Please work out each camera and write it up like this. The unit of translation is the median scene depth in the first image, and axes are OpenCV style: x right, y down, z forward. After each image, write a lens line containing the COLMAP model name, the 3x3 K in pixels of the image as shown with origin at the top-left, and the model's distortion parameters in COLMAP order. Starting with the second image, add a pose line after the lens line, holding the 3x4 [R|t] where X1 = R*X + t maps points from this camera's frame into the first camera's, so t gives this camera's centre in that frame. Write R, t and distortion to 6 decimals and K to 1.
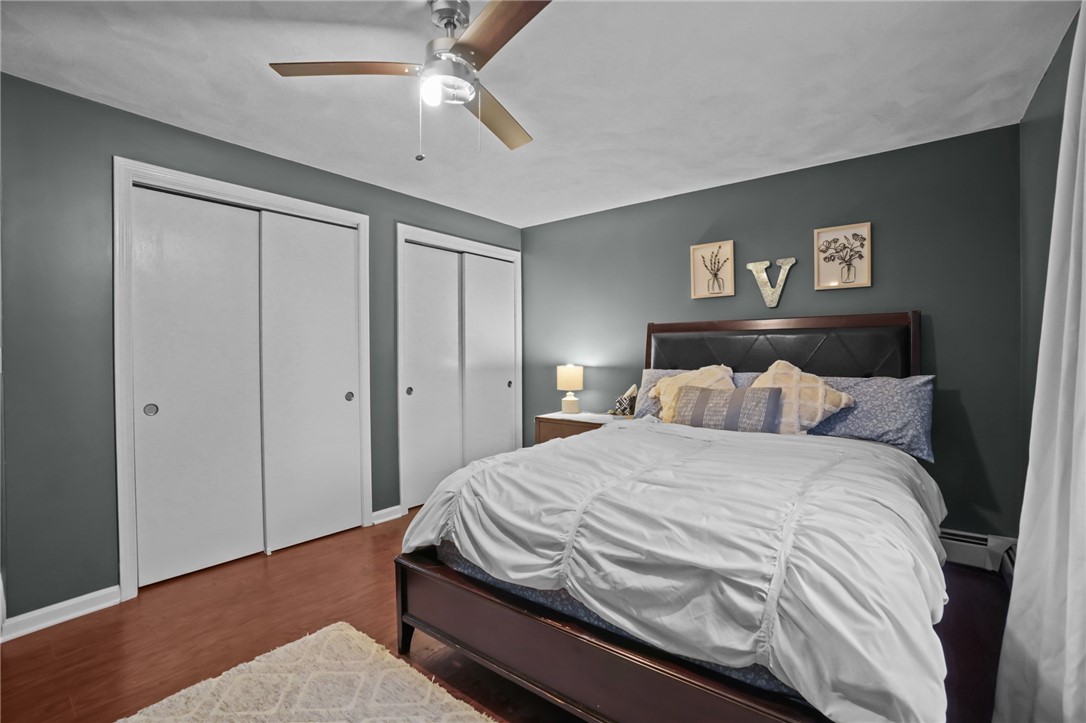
lens RADIAL K [[485.5, 0, 539.3], [0, 485.5, 363.8], [0, 0, 1]] dist [-0.056878, 0.023196]
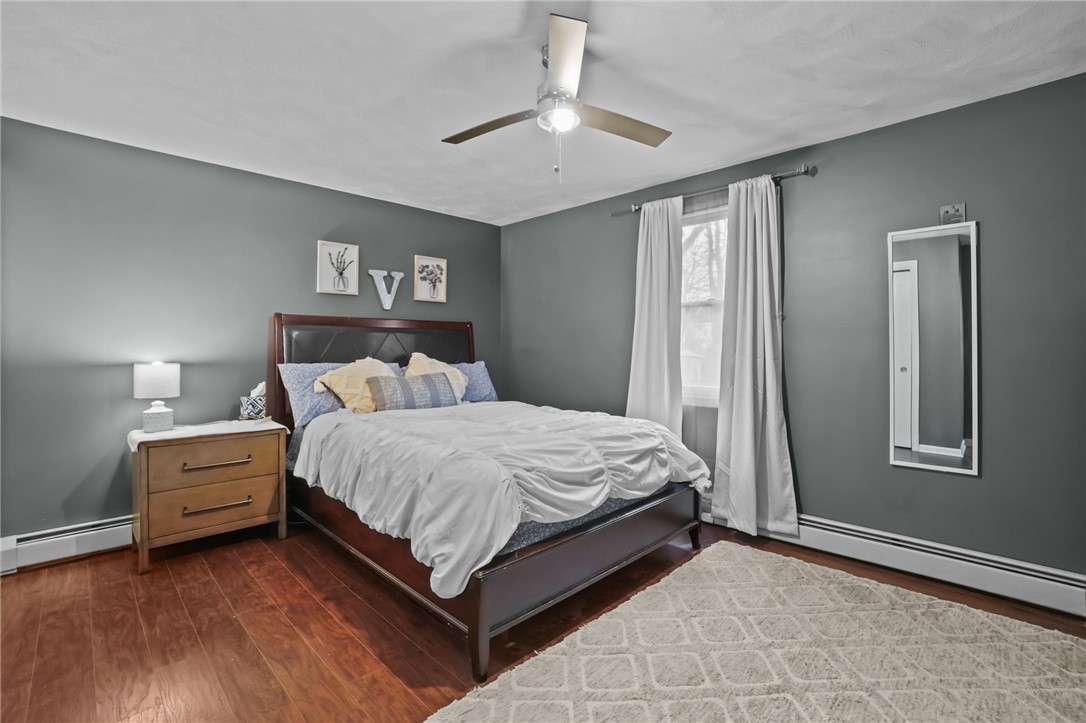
lens RADIAL K [[485.5, 0, 539.3], [0, 485.5, 363.8], [0, 0, 1]] dist [-0.056878, 0.023196]
pose [[0.121114, -0.024596, 0.992334, -0.737186], [0.019776, 0.999554, 0.022361, 0.000417], [-0.992442, 0.016916, 0.121546, 0.500988]]
